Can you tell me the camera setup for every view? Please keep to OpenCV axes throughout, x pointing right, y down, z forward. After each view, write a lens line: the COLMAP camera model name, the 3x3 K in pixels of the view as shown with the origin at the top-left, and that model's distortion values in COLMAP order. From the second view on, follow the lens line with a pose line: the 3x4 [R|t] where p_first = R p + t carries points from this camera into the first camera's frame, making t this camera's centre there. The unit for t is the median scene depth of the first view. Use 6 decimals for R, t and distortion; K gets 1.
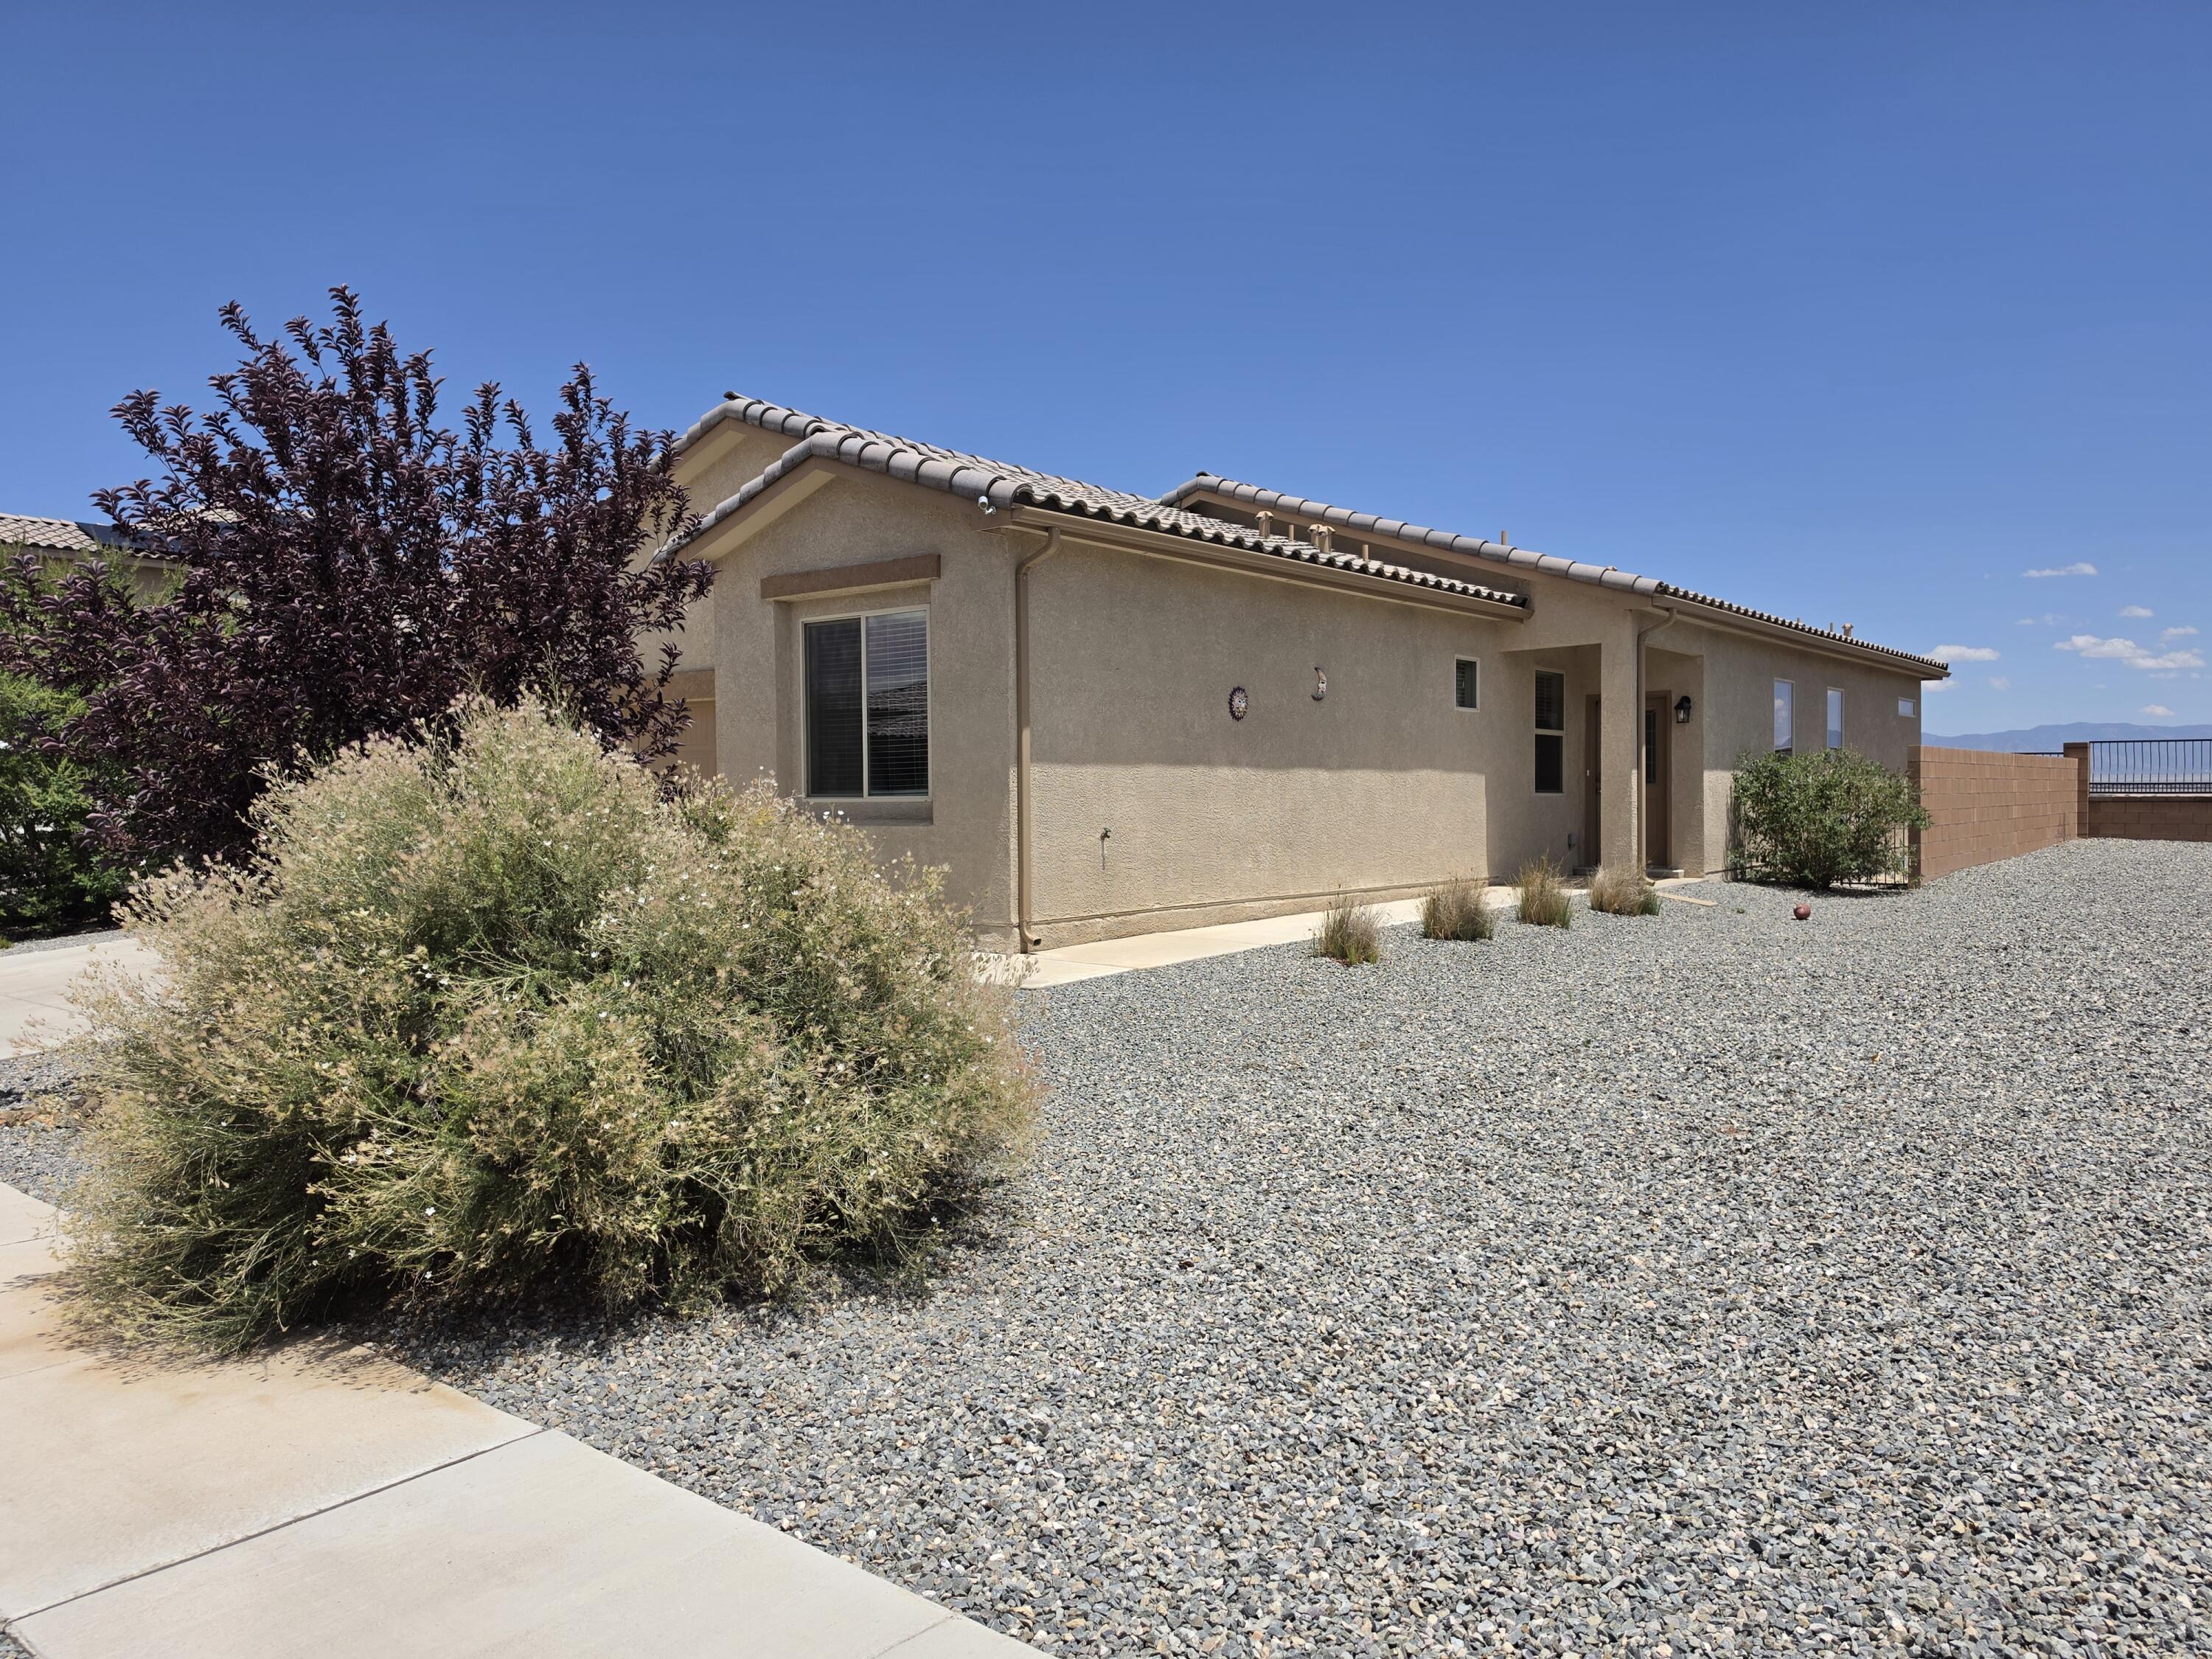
lens RADIAL K [[1536.8, 0, 1106.0], [0, 1536.8, 829.5], [0, 0, 1]] dist [0.088132, -0.131018]
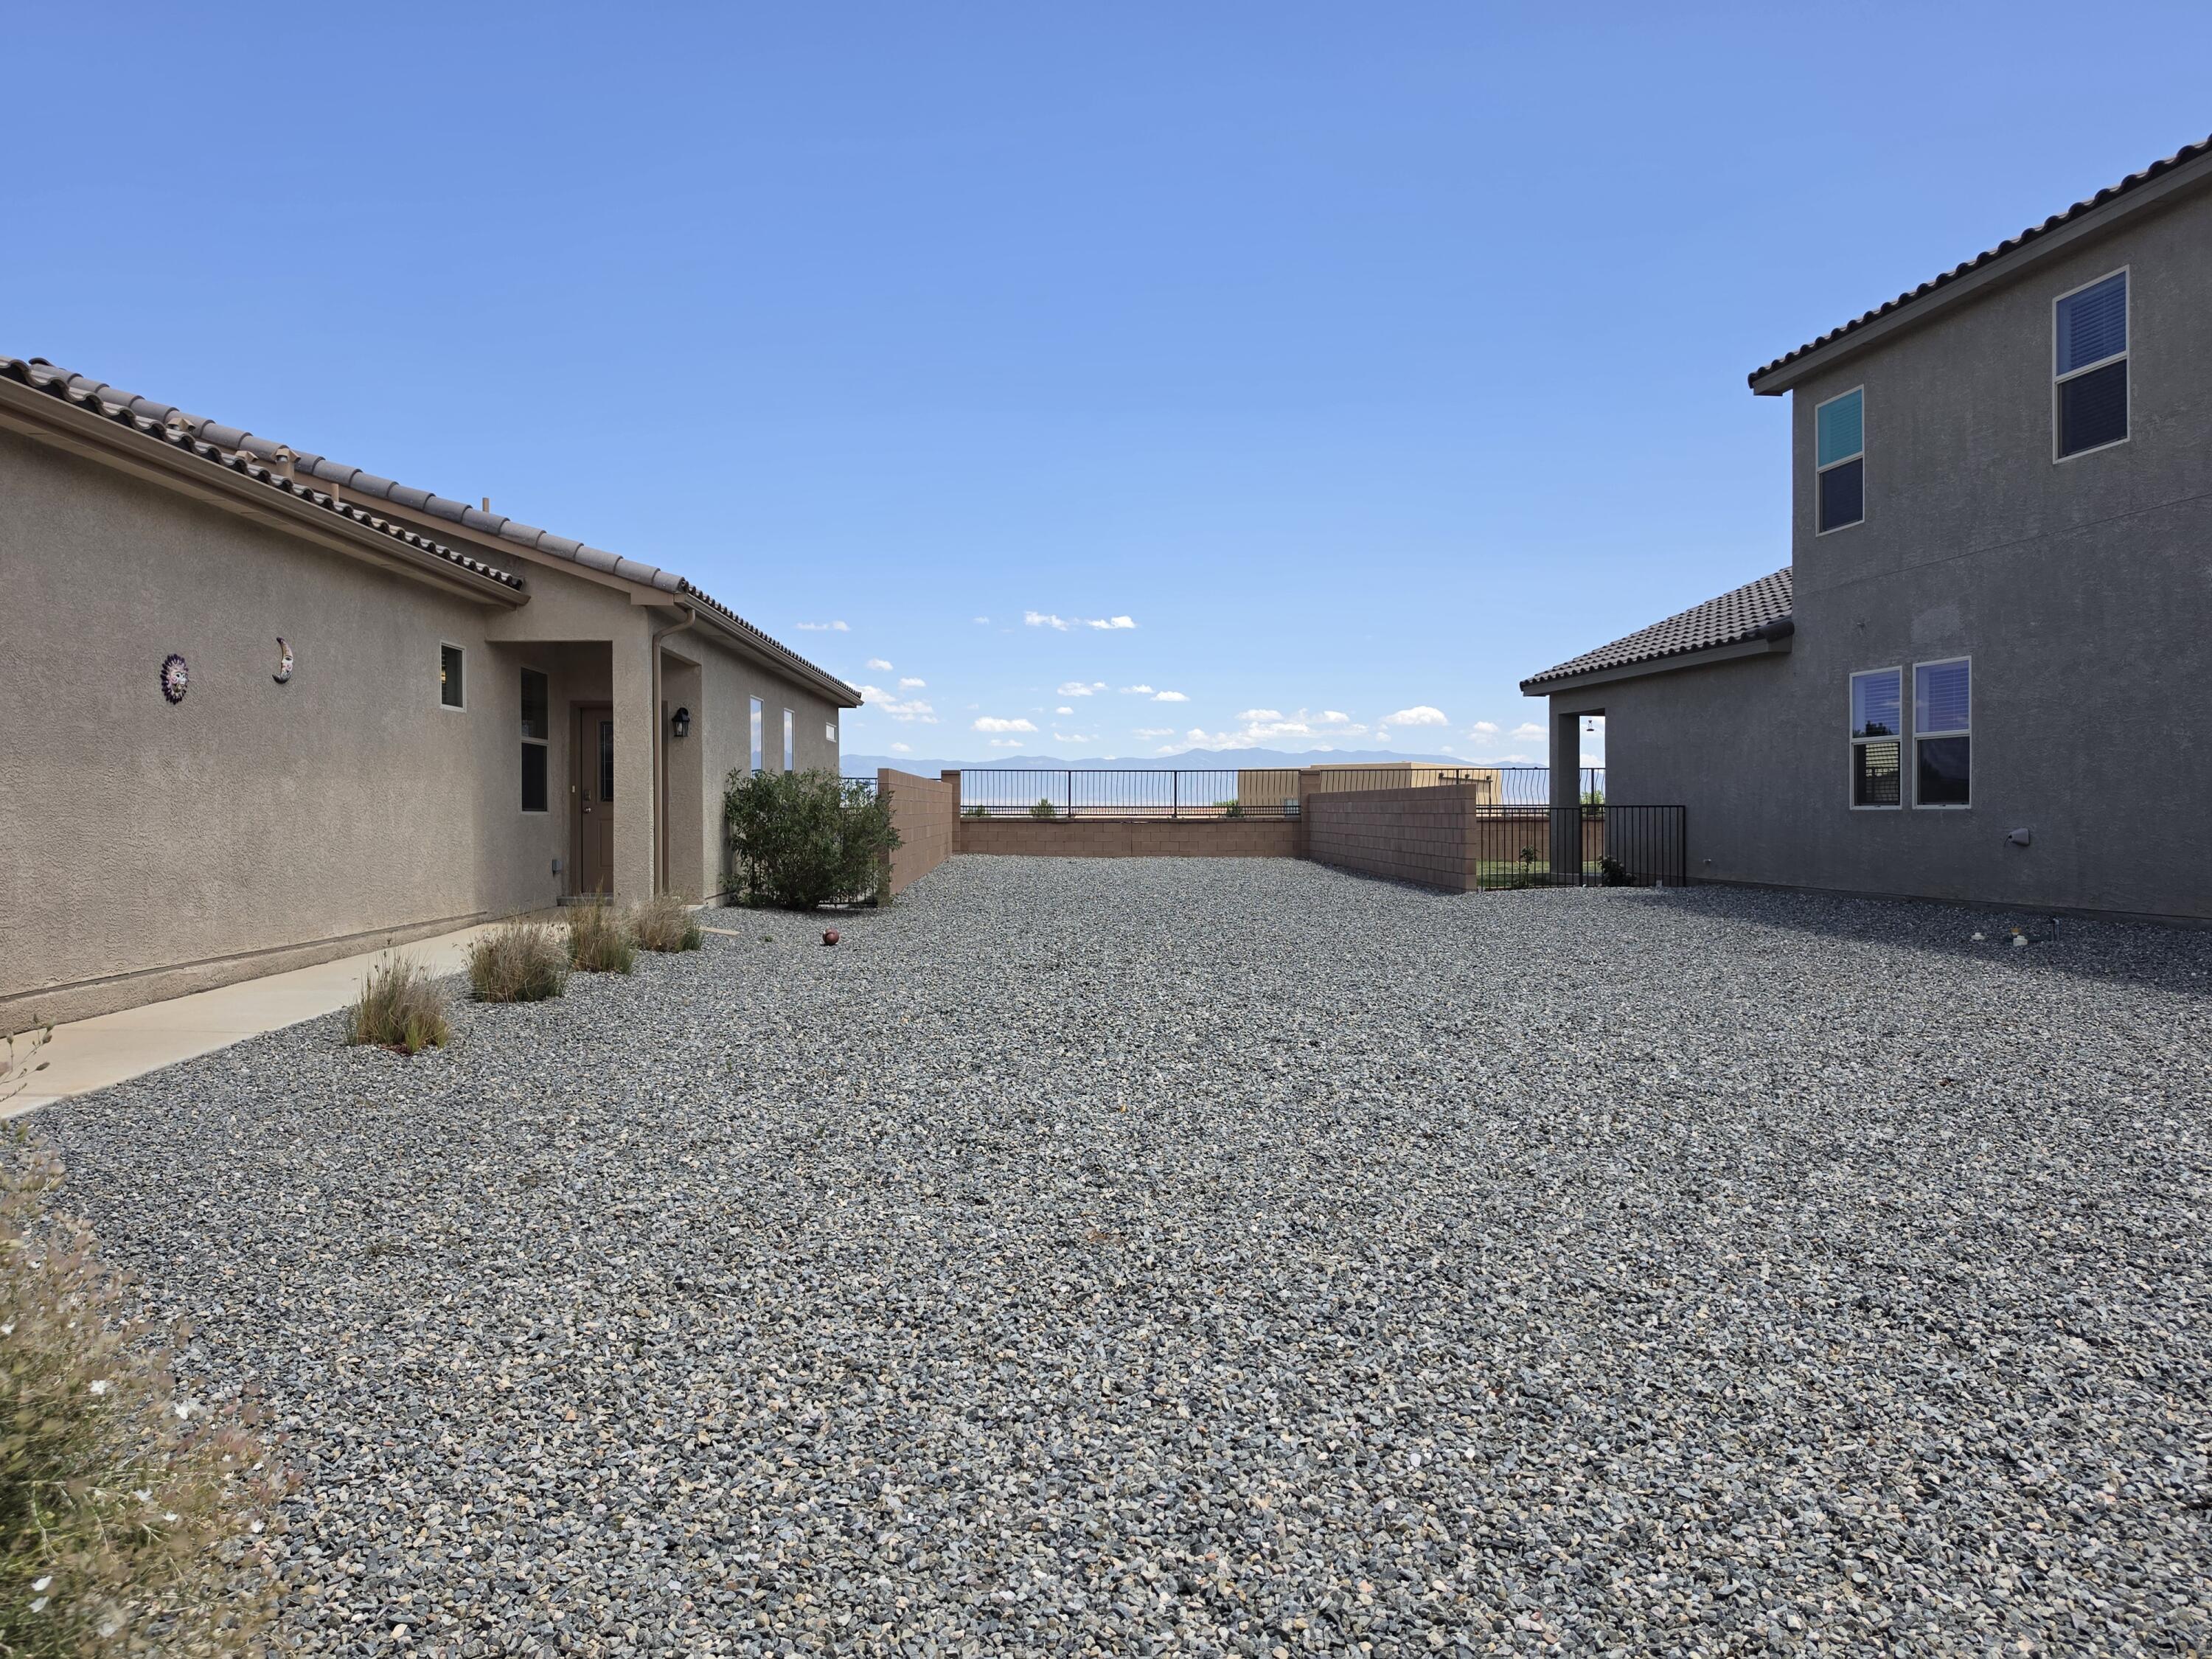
lens RADIAL K [[1536.8, 0, 1106.0], [0, 1536.8, 829.5], [0, 0, 1]] dist [0.088132, -0.131018]
pose [[0.752057, -0.002022, 0.659094, -0.053236], [0.009915, 0.999917, -0.008246, -0.004156], [-0.659023, 0.012737, 0.752015, 0.178490]]
